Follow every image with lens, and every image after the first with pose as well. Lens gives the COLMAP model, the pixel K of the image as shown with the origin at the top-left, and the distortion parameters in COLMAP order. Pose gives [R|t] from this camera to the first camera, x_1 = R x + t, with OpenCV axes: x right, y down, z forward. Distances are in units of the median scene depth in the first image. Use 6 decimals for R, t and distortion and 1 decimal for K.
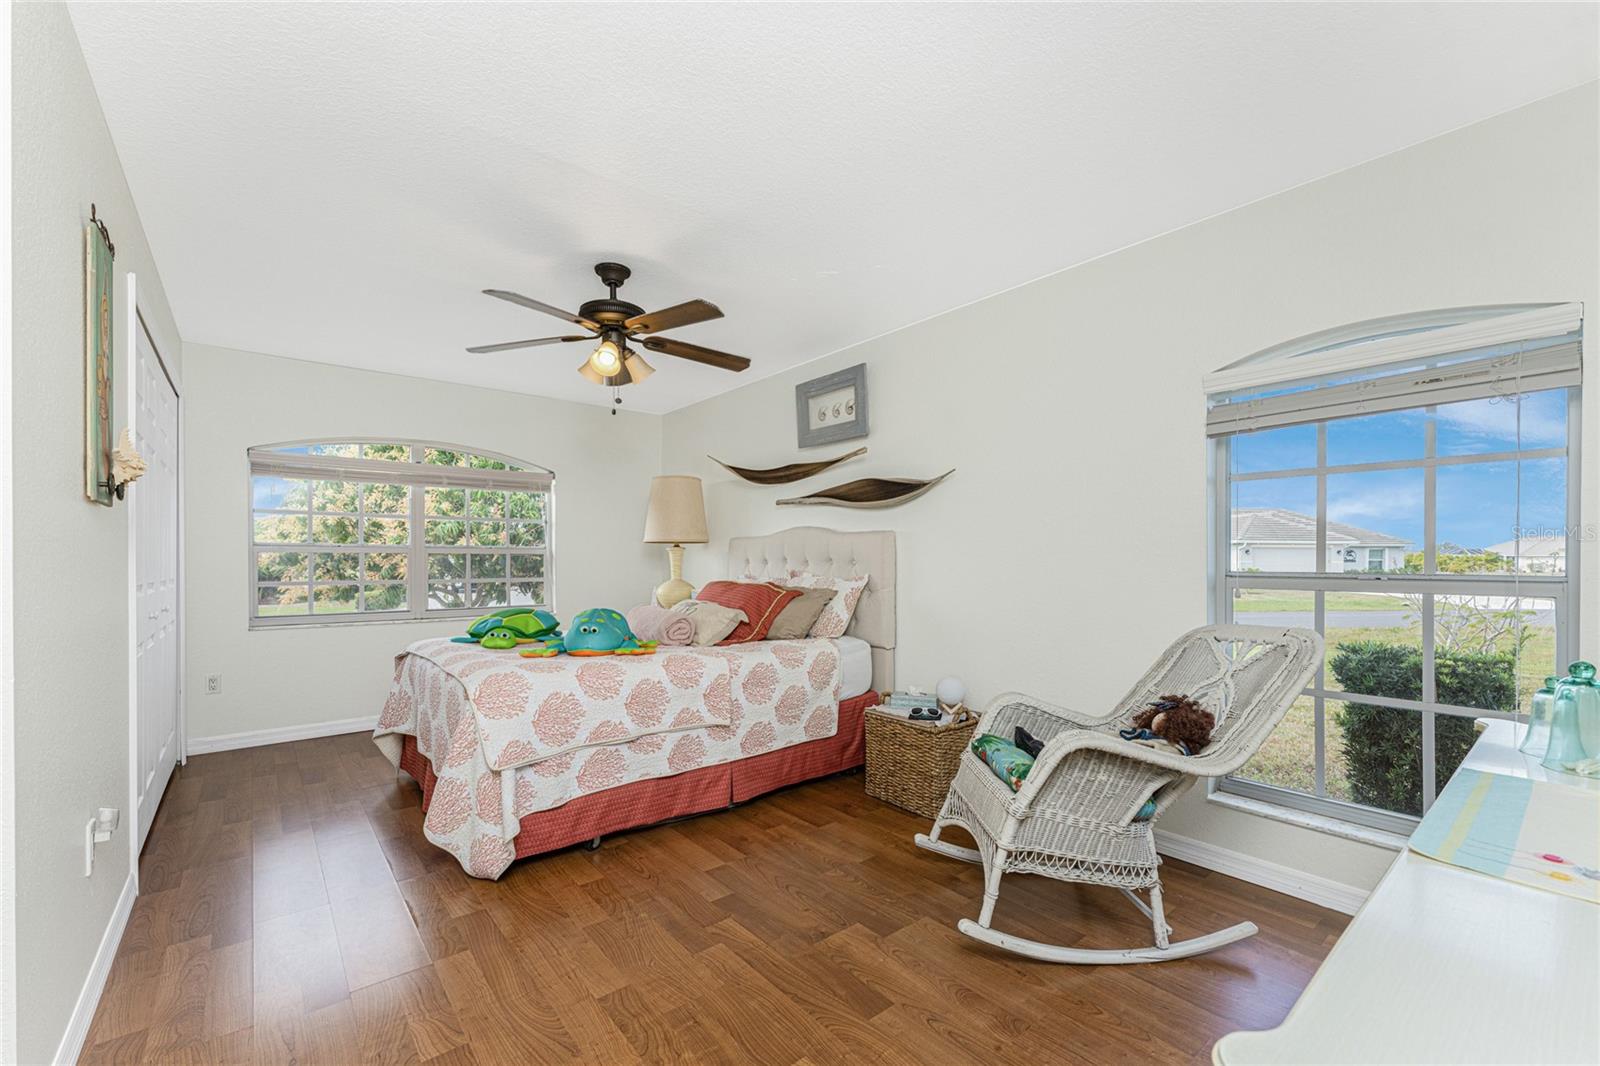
lens RADIAL K [[654.0, 0, 796.2], [0, 654.0, 539.3], [0, 0, 1]] dist [0.001332, 0.000106]
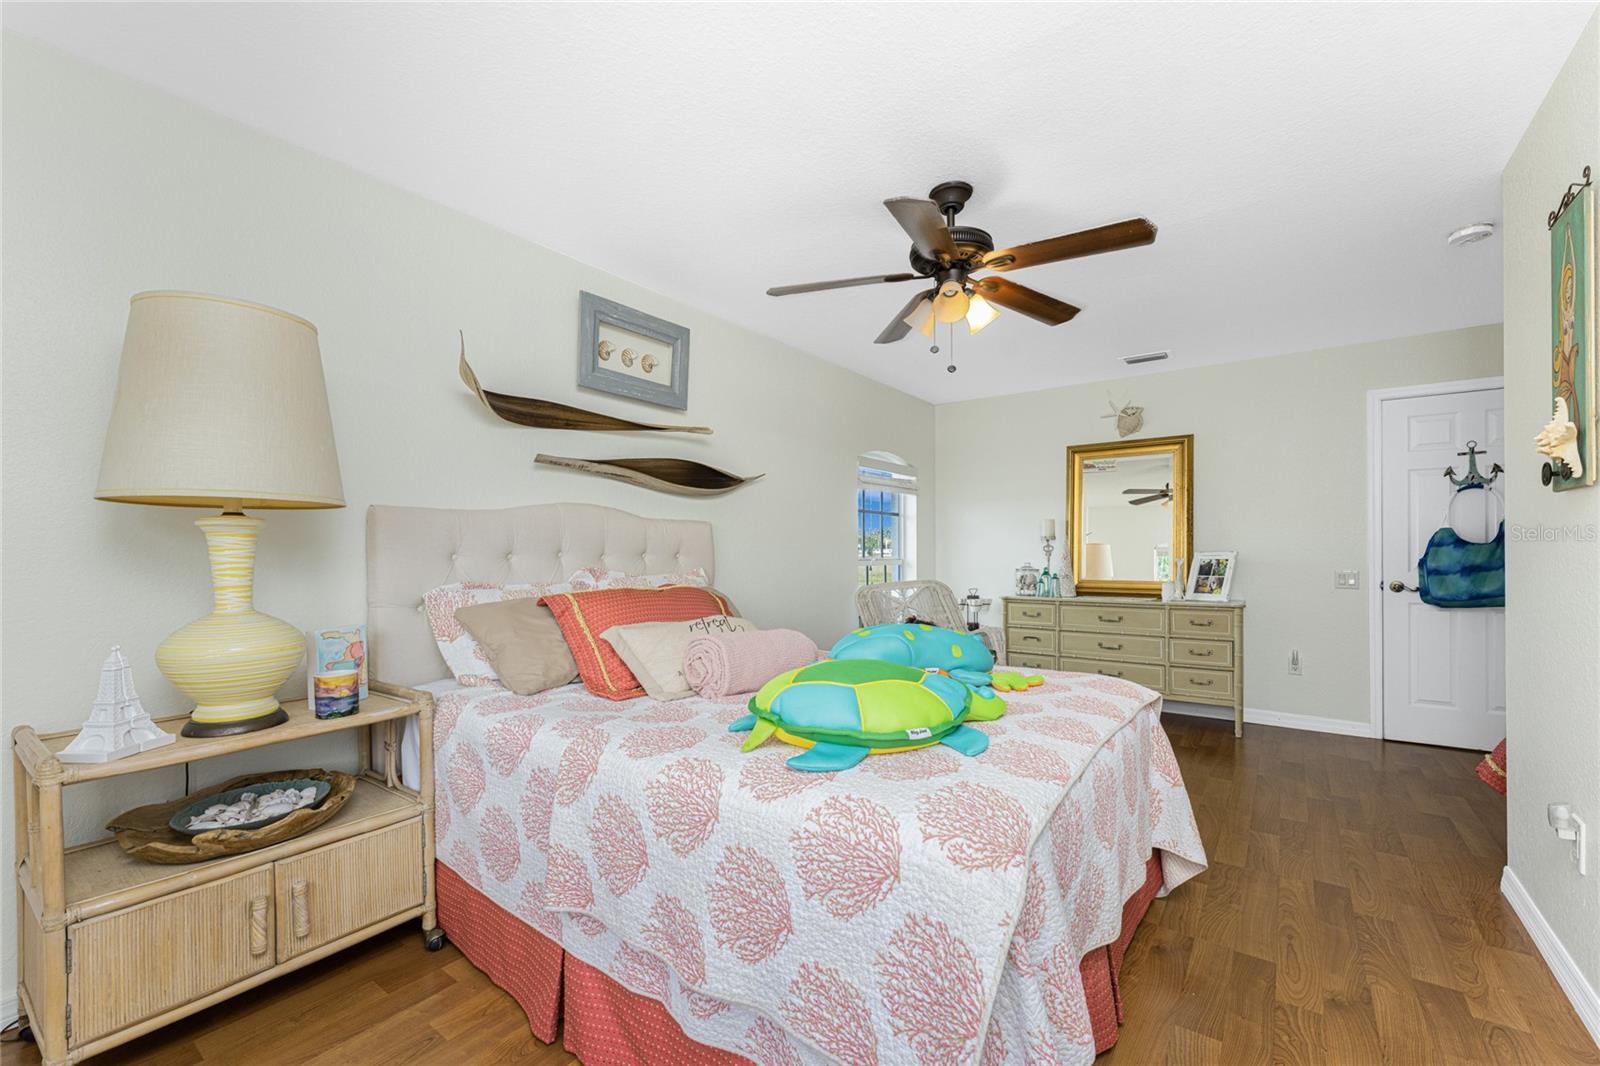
lens RADIAL K [[683.2, 0, 797.5], [0, 683.2, 545.4], [0, 0, 1]] dist [-0.000140, -0.000007]
pose [[-0.250960, 0.007154, 0.967971, -0.739569], [-0.027579, 0.999514, -0.014538, 0.027750], [-0.967604, -0.030344, -0.250641, 0.974016]]
